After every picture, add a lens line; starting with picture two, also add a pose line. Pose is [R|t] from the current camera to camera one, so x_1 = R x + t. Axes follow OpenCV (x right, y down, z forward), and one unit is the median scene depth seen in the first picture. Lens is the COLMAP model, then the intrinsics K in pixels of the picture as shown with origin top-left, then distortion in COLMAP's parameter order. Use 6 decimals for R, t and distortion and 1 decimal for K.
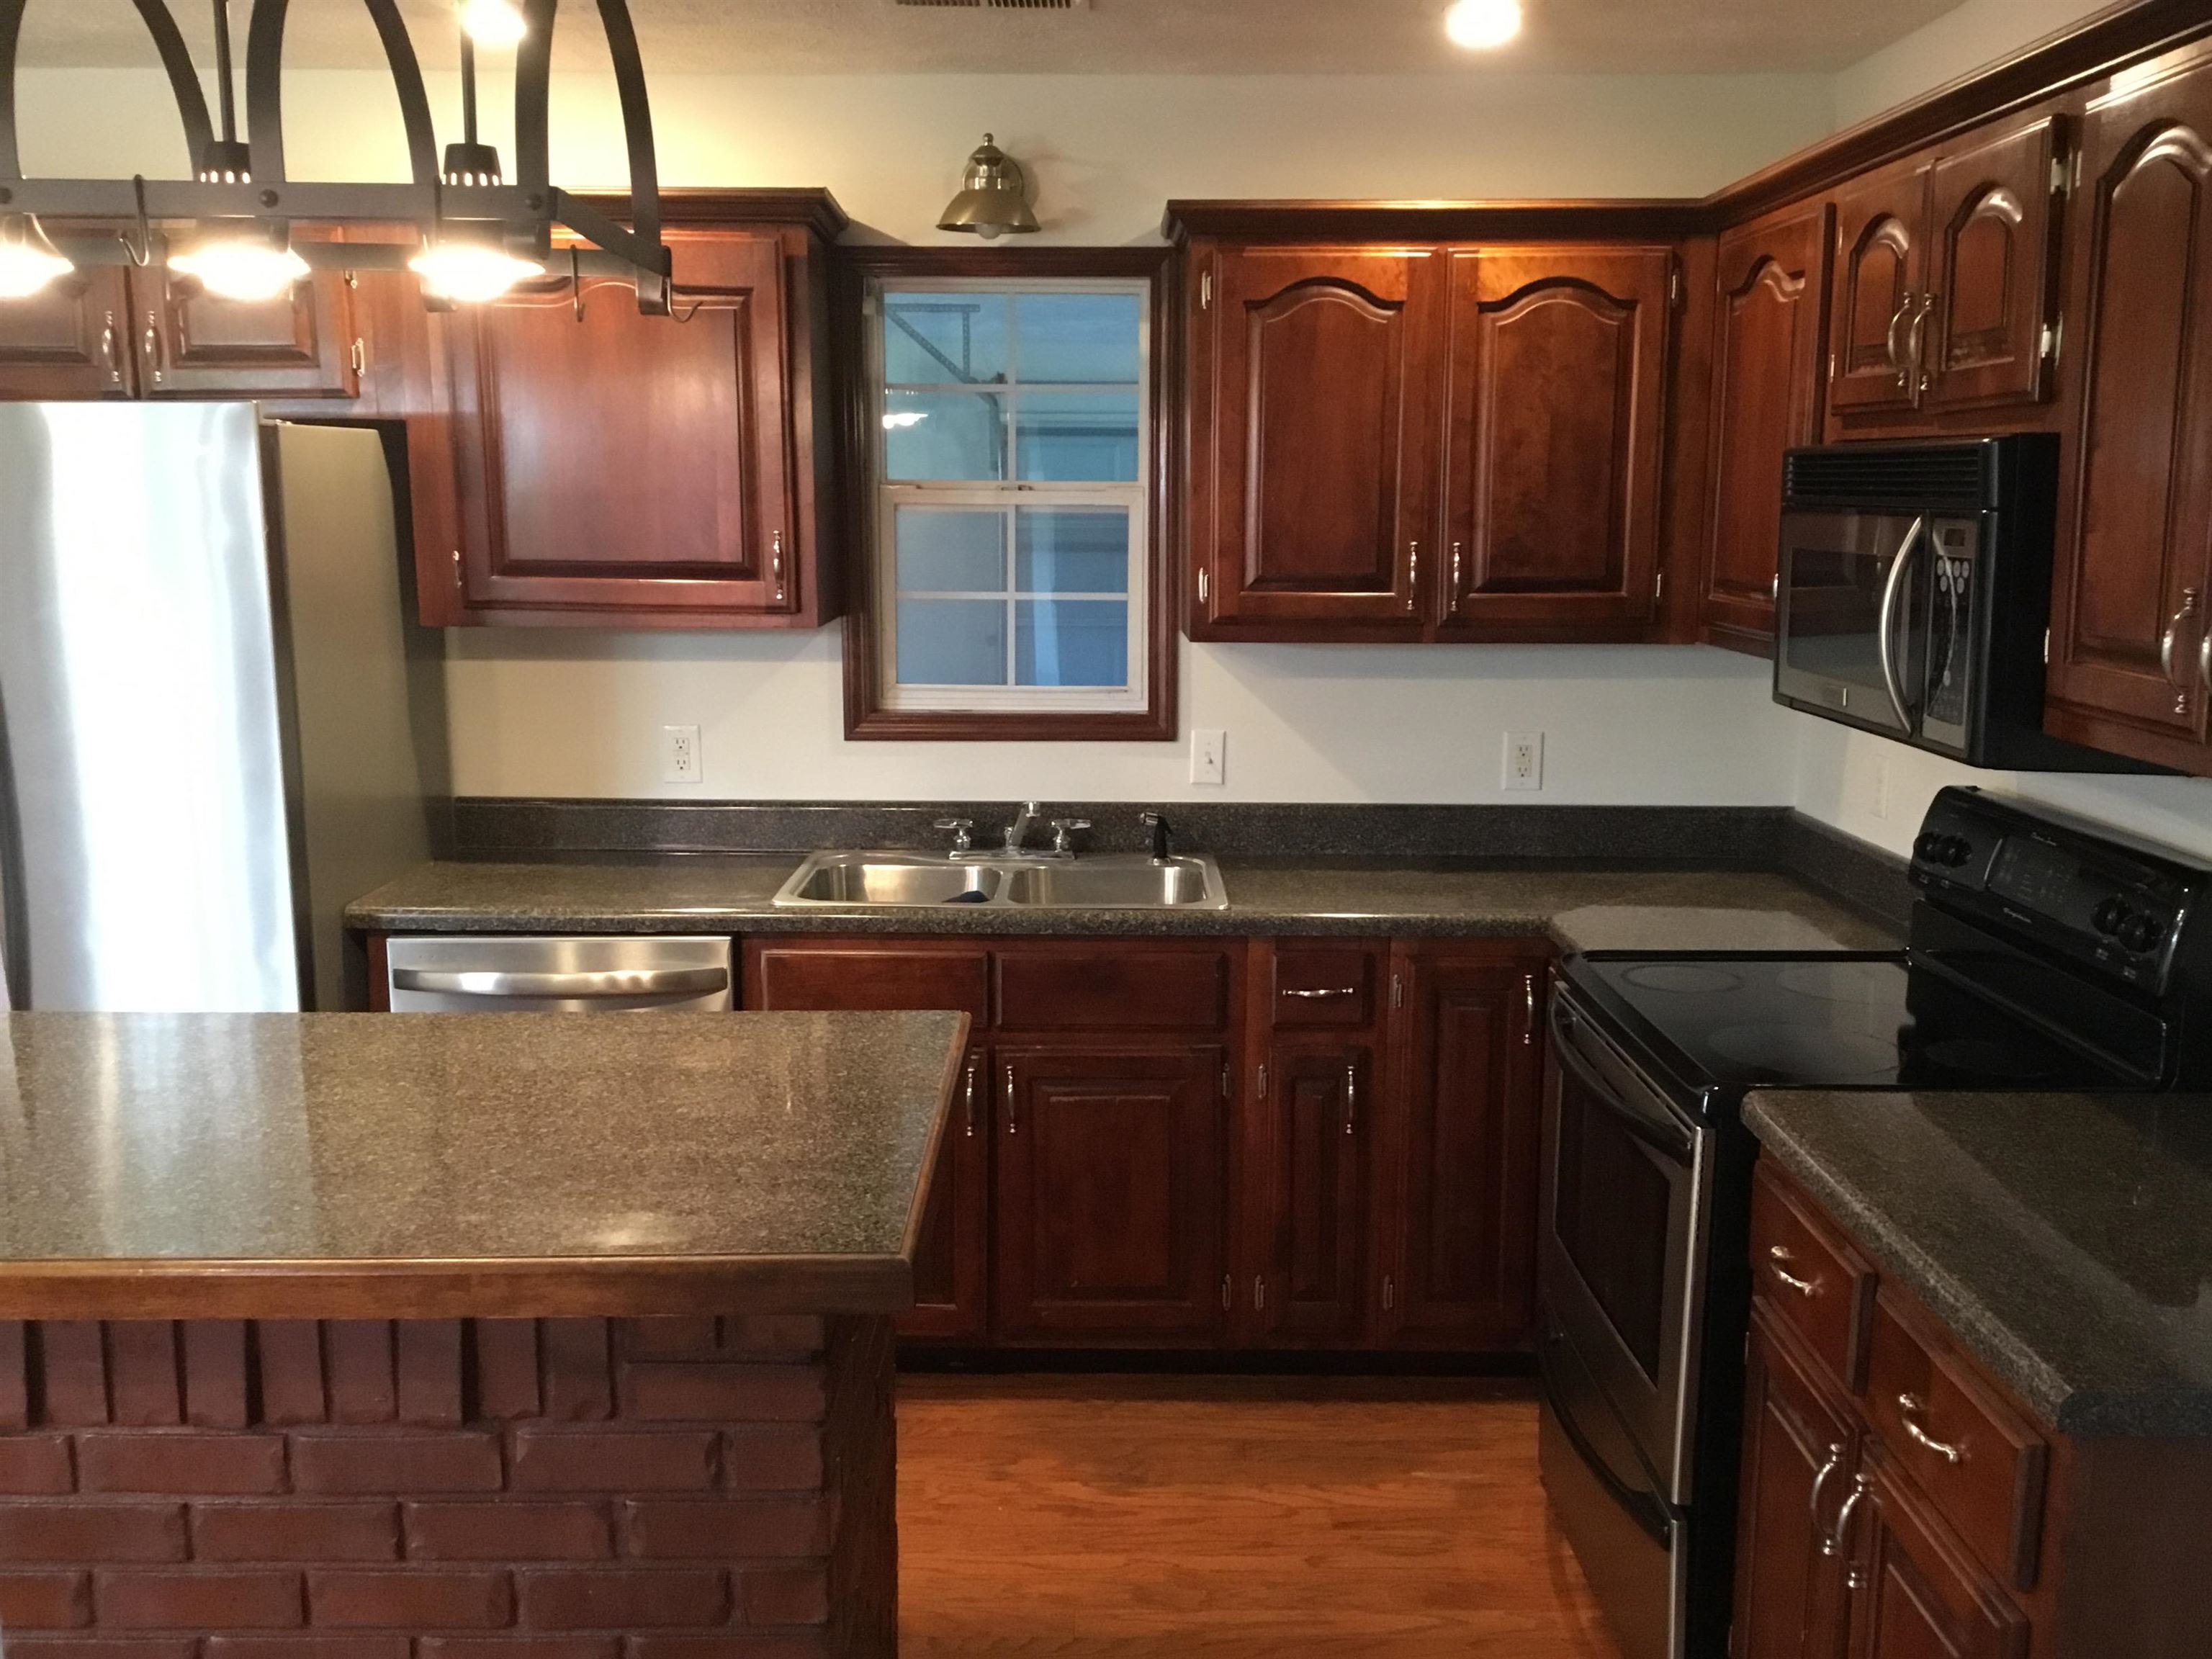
lens RADIAL K [[1979.5, 0, 1106.0], [0, 1979.5, 829.5], [0, 0, 1]] dist [0.066906, 0.005008]
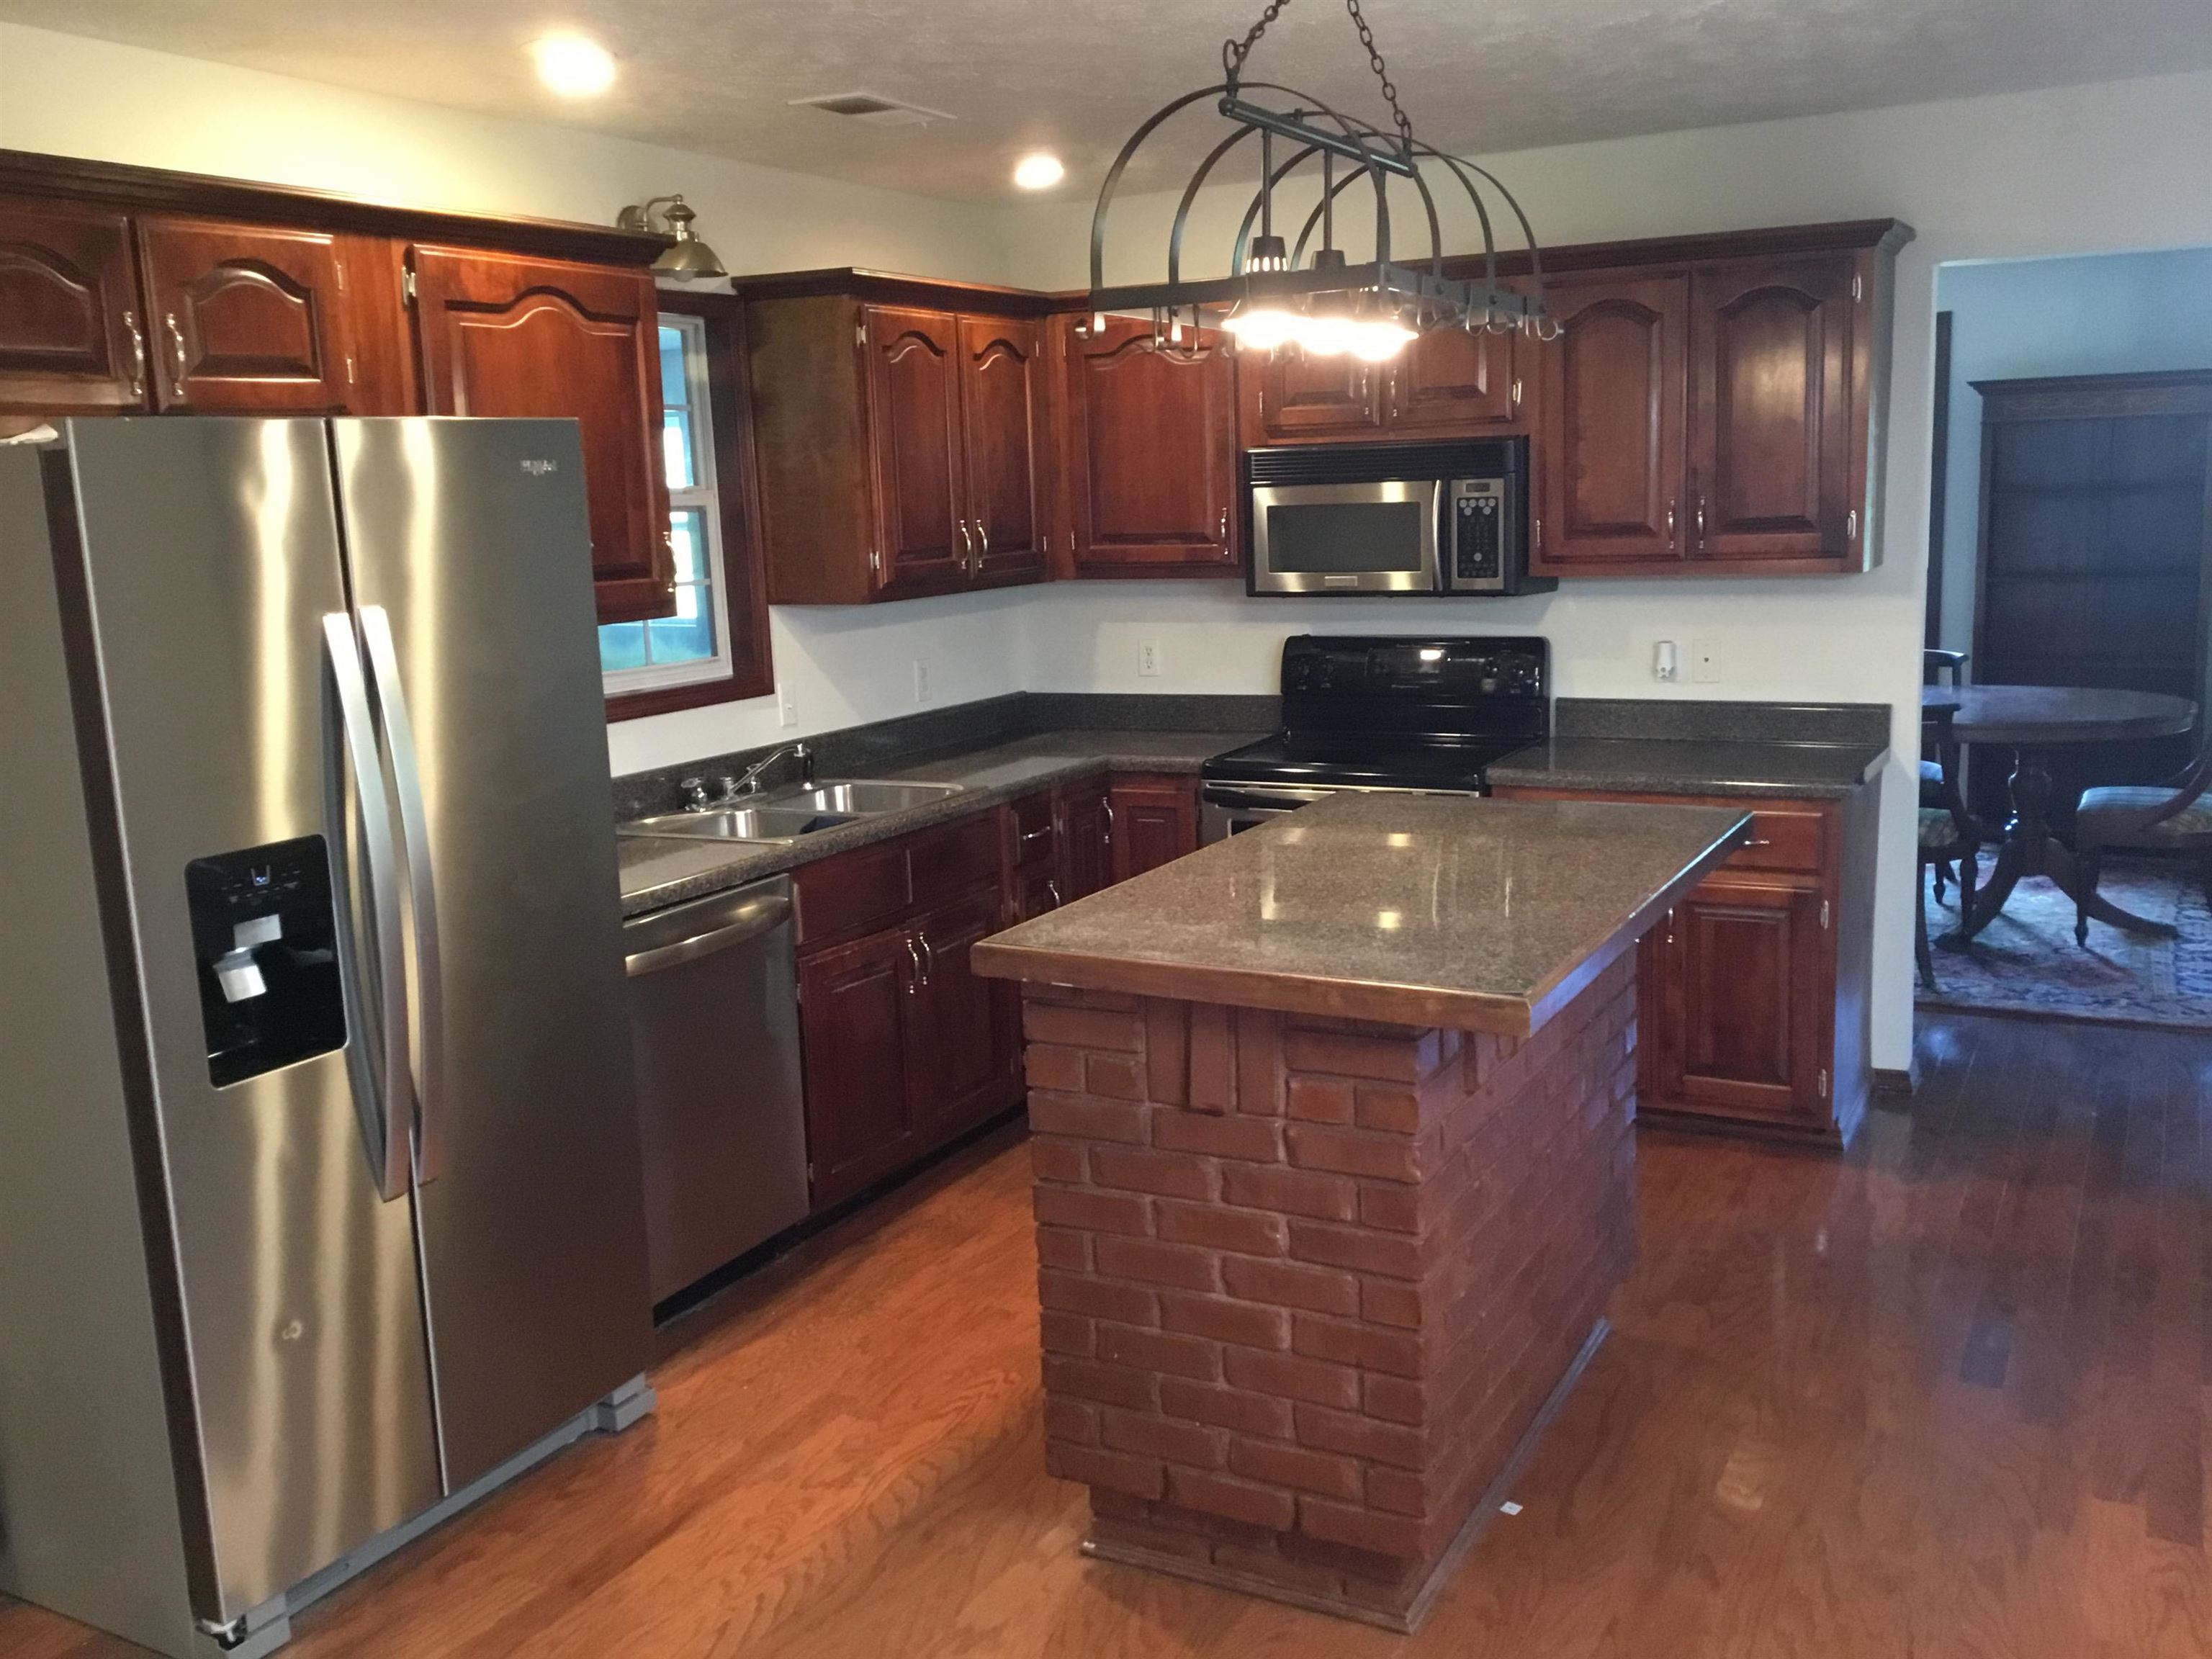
lens RADIAL K [[1979.5, 0, 1106.0], [0, 1979.5, 829.5], [0, 0, 1]] dist [0.066906, 0.005008]
pose [[0.469285, -0.177043, 0.865117, -1.052362], [0.188334, 0.977221, 0.097823, -0.047651], [-0.862729, 0.117024, 0.491939, 0.238510]]
